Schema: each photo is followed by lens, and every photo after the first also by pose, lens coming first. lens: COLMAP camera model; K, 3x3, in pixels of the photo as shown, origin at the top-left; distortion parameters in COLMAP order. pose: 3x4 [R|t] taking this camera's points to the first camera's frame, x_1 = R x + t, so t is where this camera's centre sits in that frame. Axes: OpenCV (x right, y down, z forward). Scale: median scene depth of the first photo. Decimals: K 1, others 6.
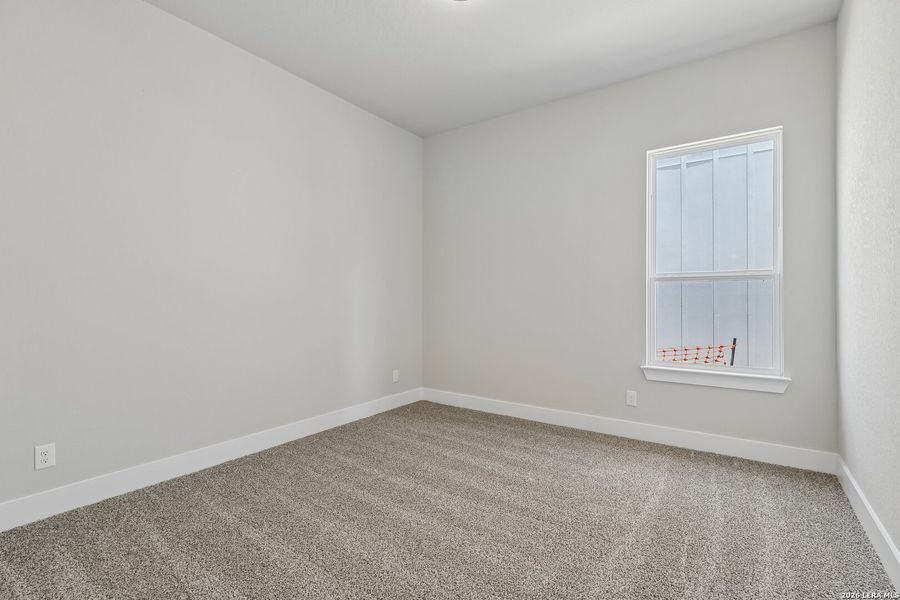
lens RADIAL K [[417.2, 0, 445.6], [0, 417.2, 304.3], [0, 0, 1]] dist [0.015387, -0.000239]
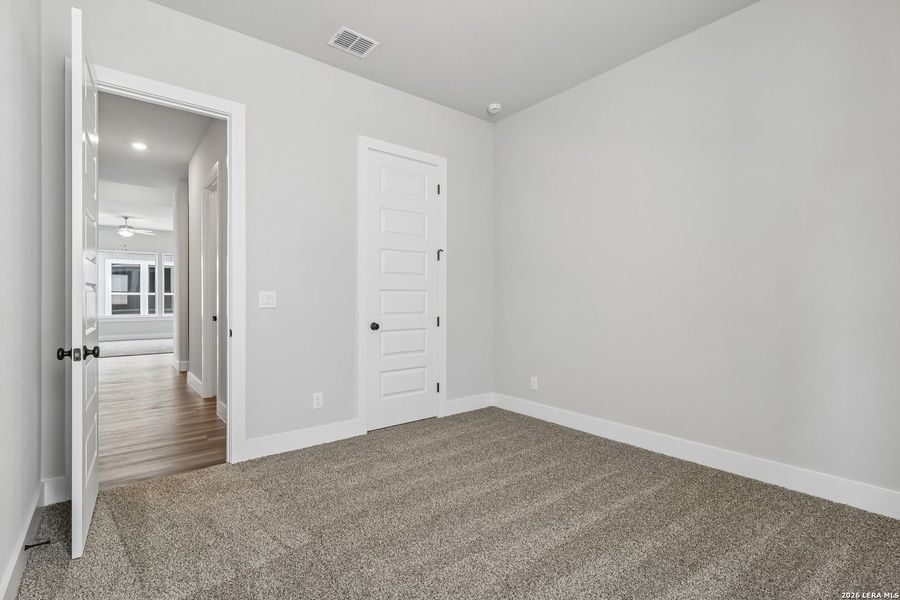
lens RADIAL K [[417.2, 0, 446.3], [0, 417.2, 301.4], [0, 0, 1]] dist [0.015387, -0.000239]
pose [[-0.281293, -0.002092, -0.959620, 0.569659], [-0.008296, 0.999966, 0.000252, 0.004001], [0.959586, 0.008032, -0.281300, 0.725906]]
